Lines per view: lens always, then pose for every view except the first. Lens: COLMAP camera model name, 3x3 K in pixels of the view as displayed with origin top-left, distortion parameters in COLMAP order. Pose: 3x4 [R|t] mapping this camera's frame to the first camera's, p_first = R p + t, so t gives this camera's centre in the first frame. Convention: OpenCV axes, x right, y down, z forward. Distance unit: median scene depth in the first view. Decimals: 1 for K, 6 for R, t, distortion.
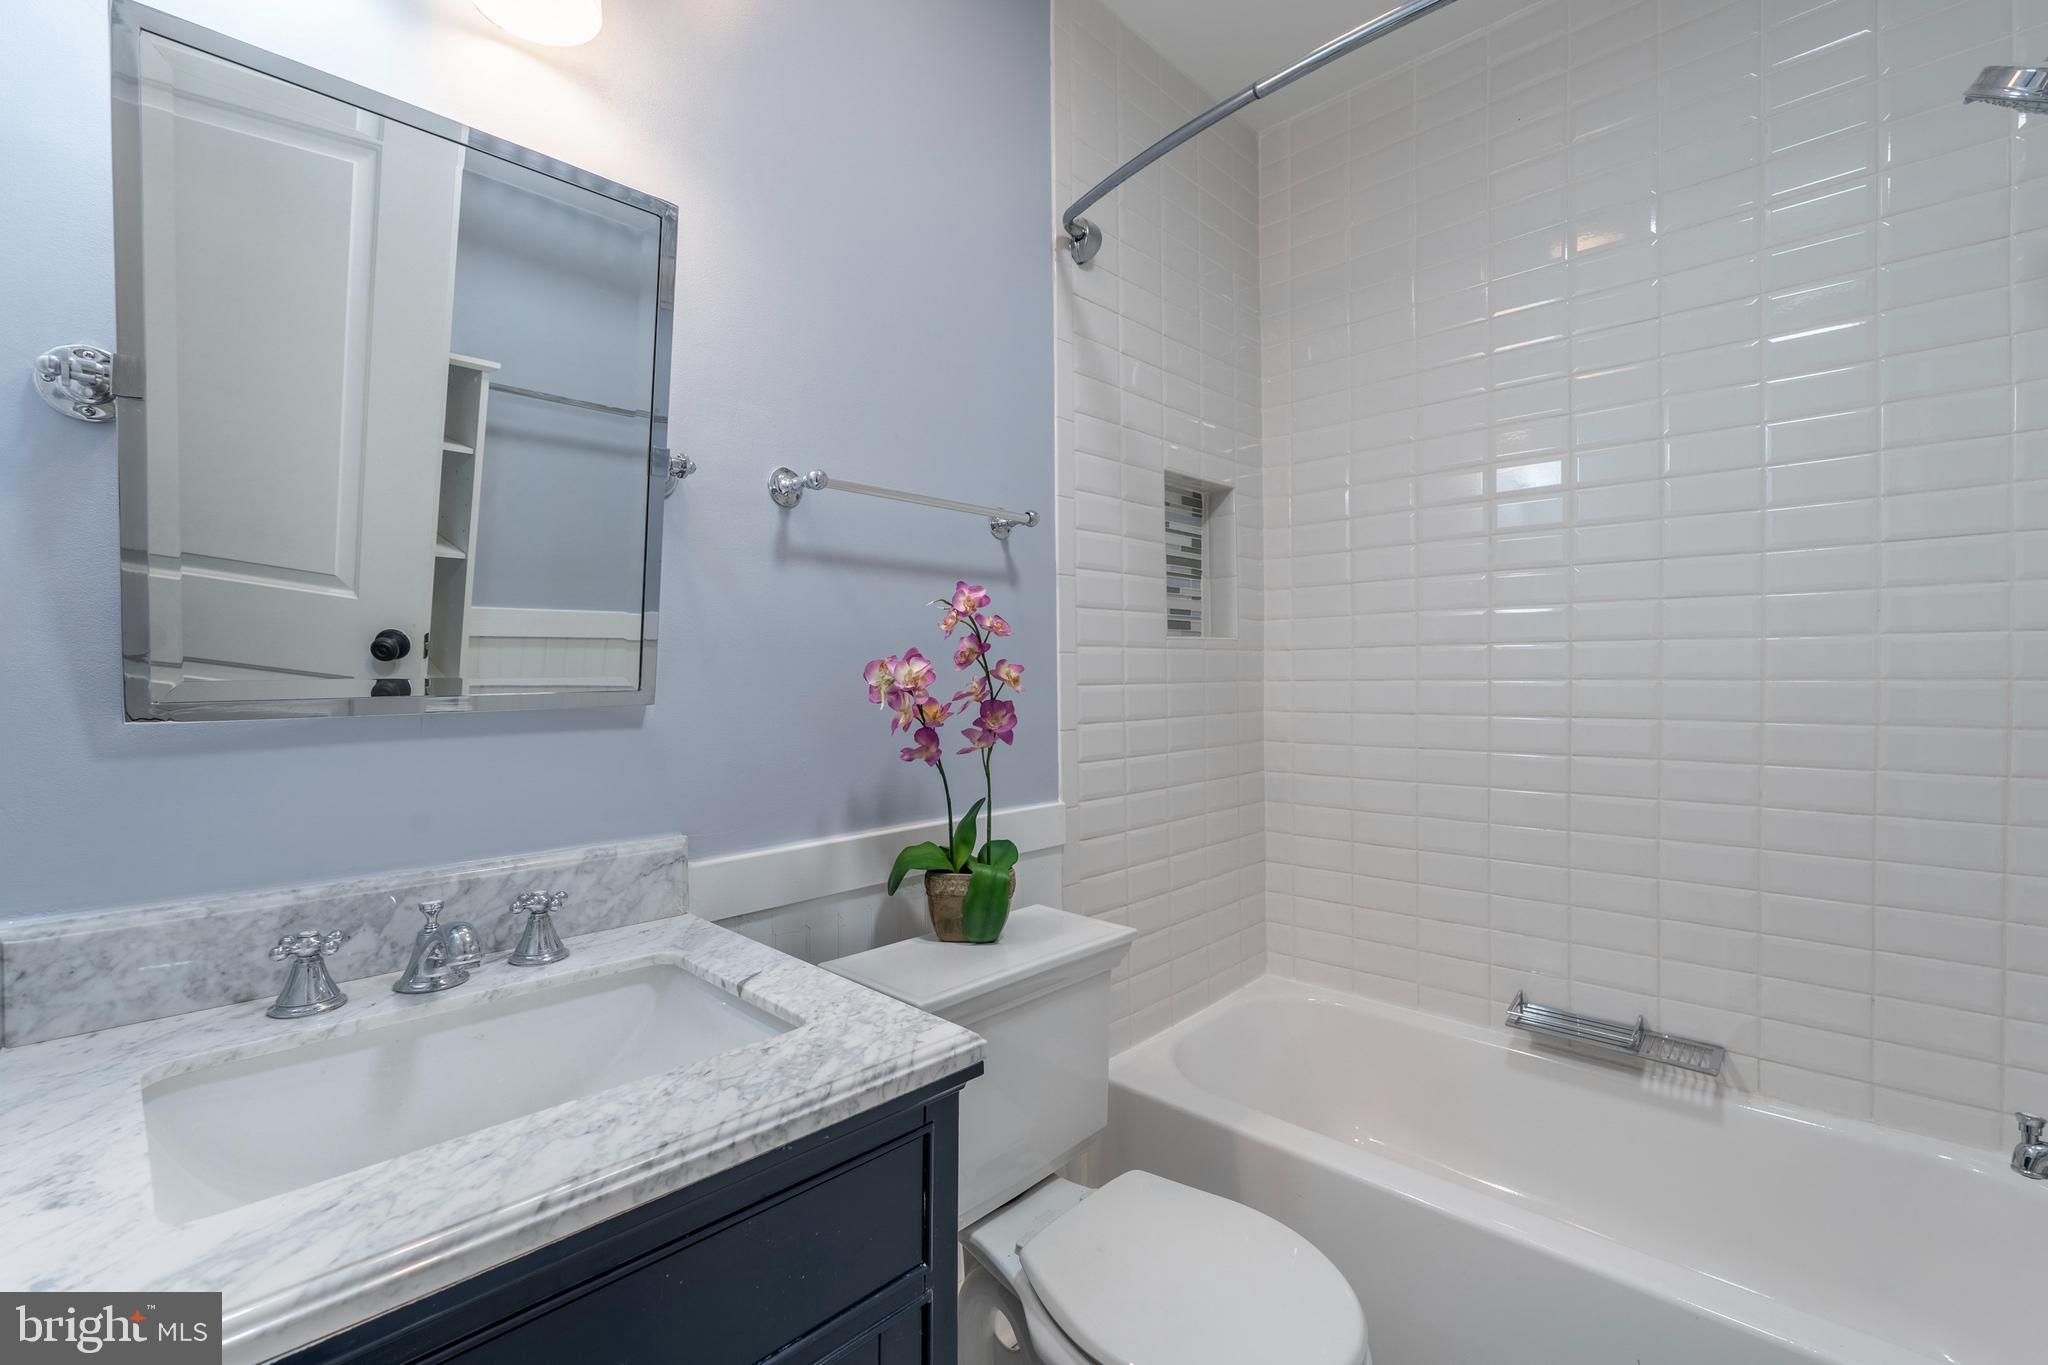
lens RADIAL K [[939.6, 0, 1017.7], [0, 939.6, 680.5], [0, 0, 1]] dist [-0.005827, 0.001782]
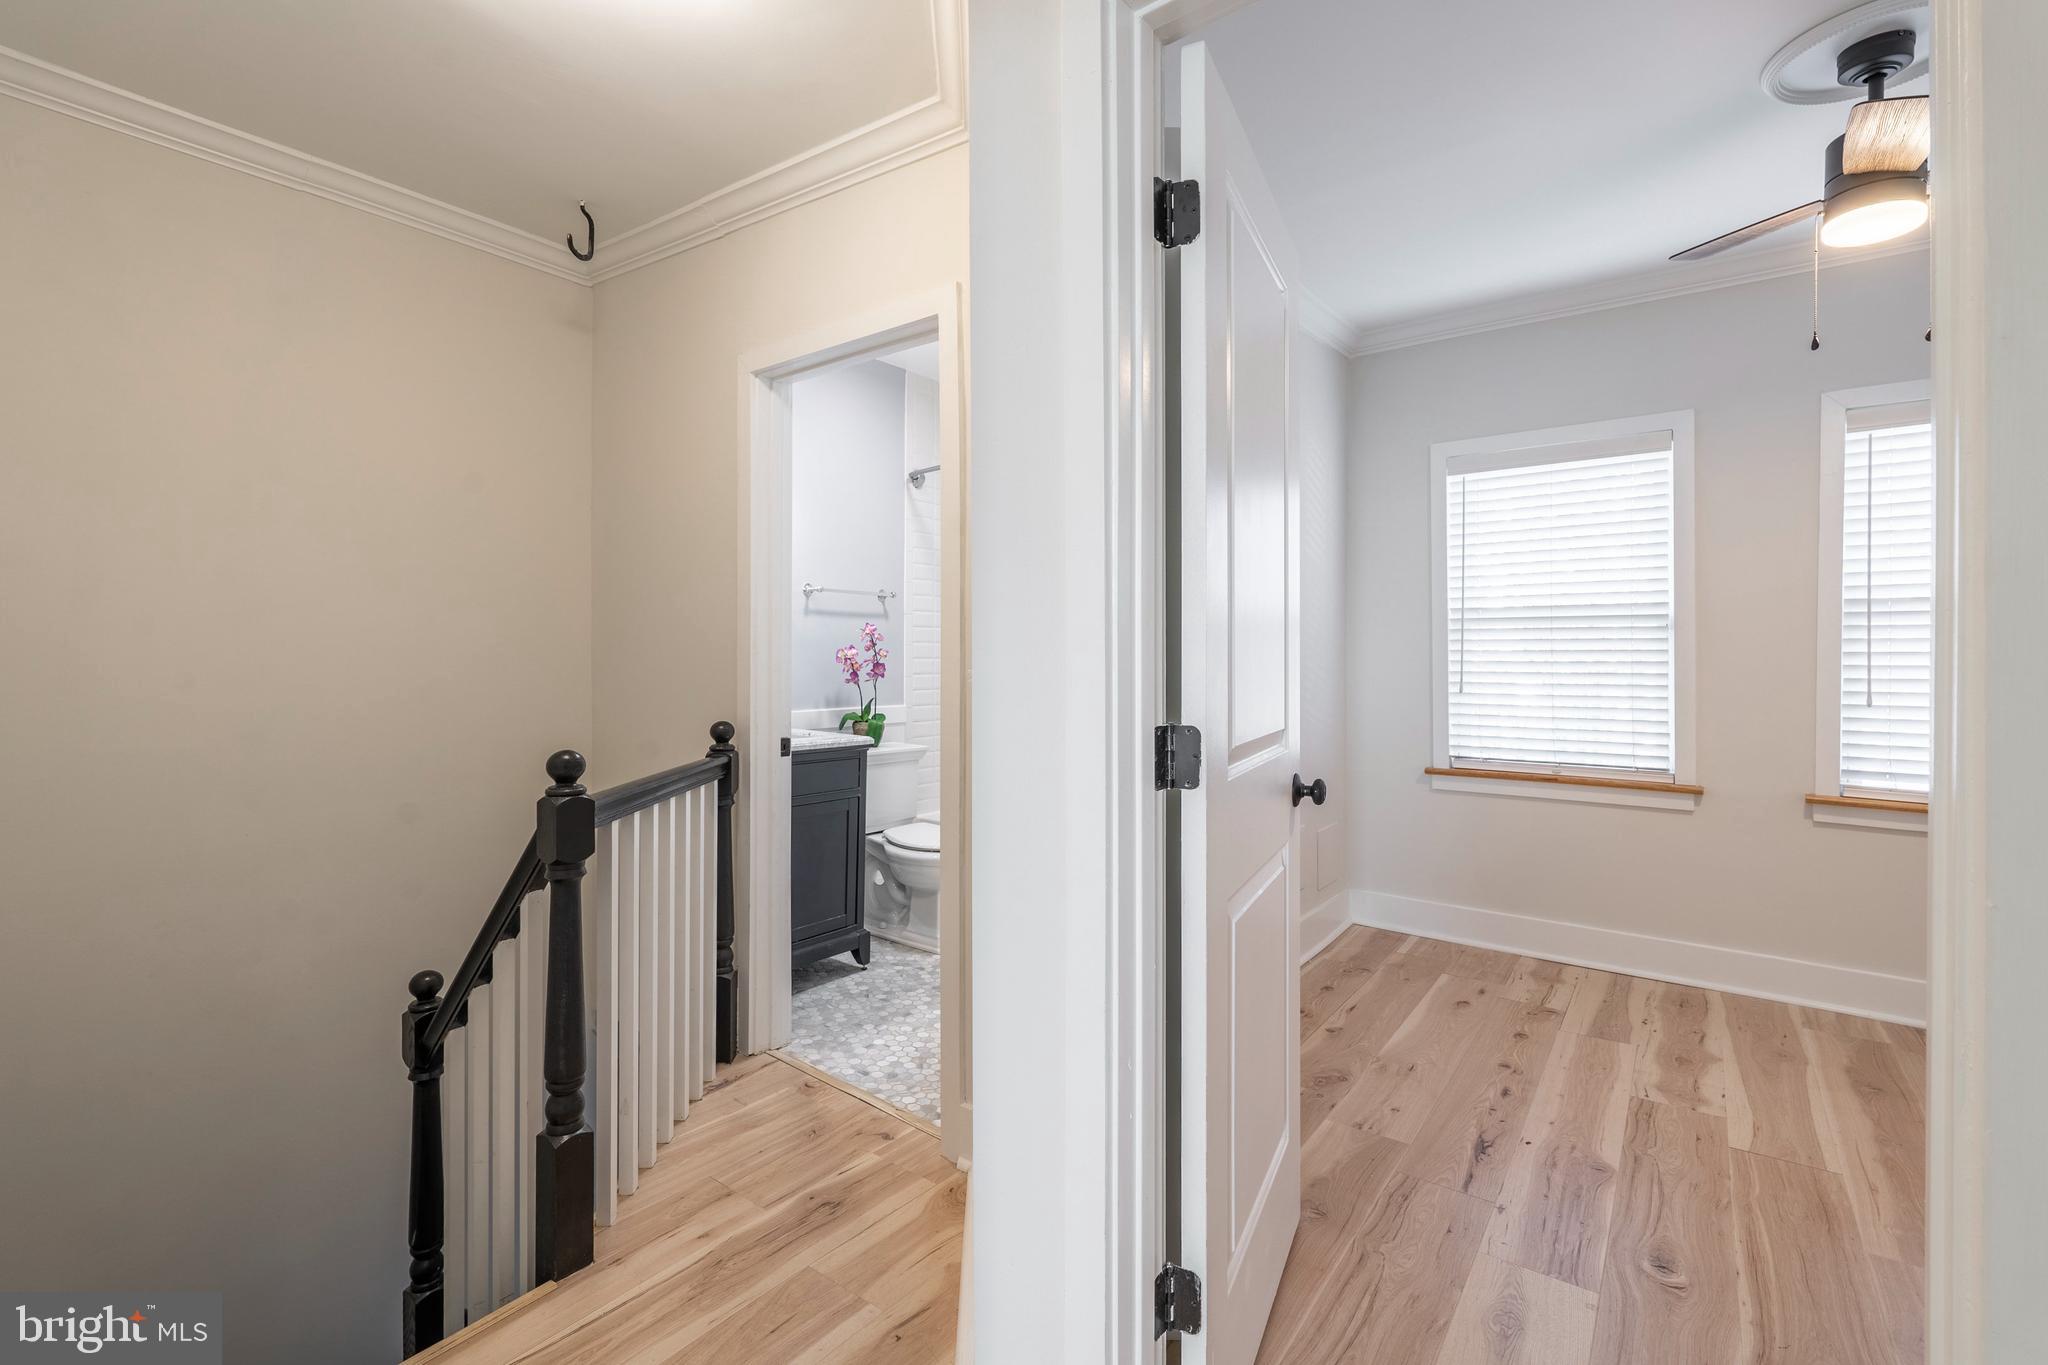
lens RADIAL K [[939.6, 0, 1025.5], [0, 939.6, 668.3], [0, 0, 1]] dist [-0.005827, 0.001782]
pose [[0.992296, 0.013245, 0.123177, 0.065692], [-0.013811, 0.999898, 0.003737, 0.020219], [-0.123115, -0.005409, 0.992378, -1.812765]]
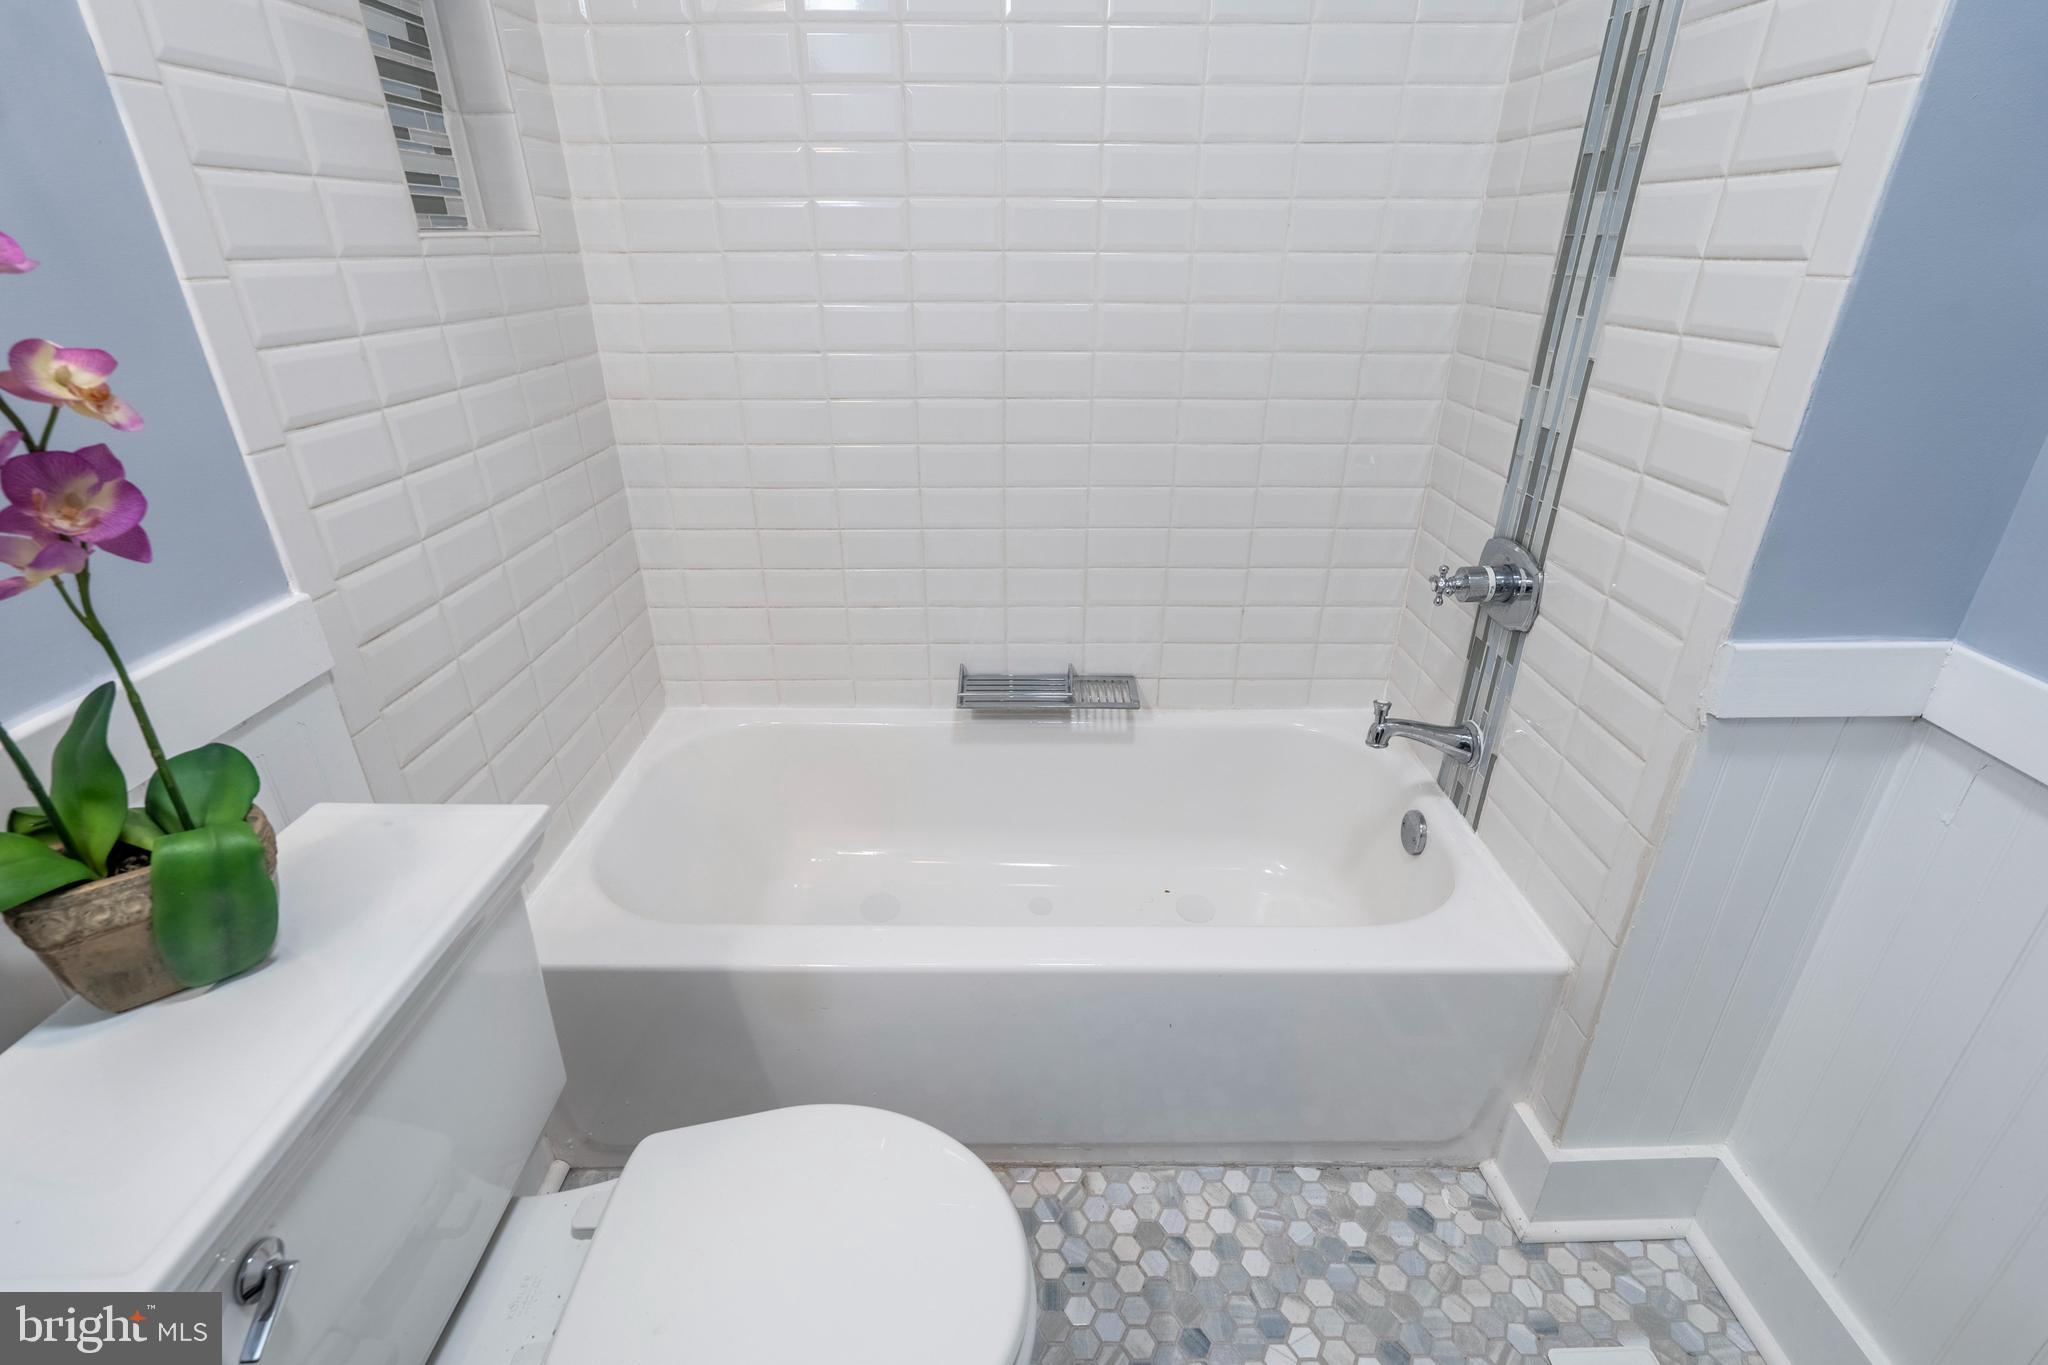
lens RADIAL K [[939.6, 0, 1039.1], [0, 939.6, 690.2], [0, 0, 1]] dist [-0.005827, 0.001782]
pose [[0.719223, -0.291108, 0.630852, -0.001816], [-0.004763, 0.905902, 0.423460, -0.051109], [-0.694763, -0.307567, 0.650159, 0.428299]]
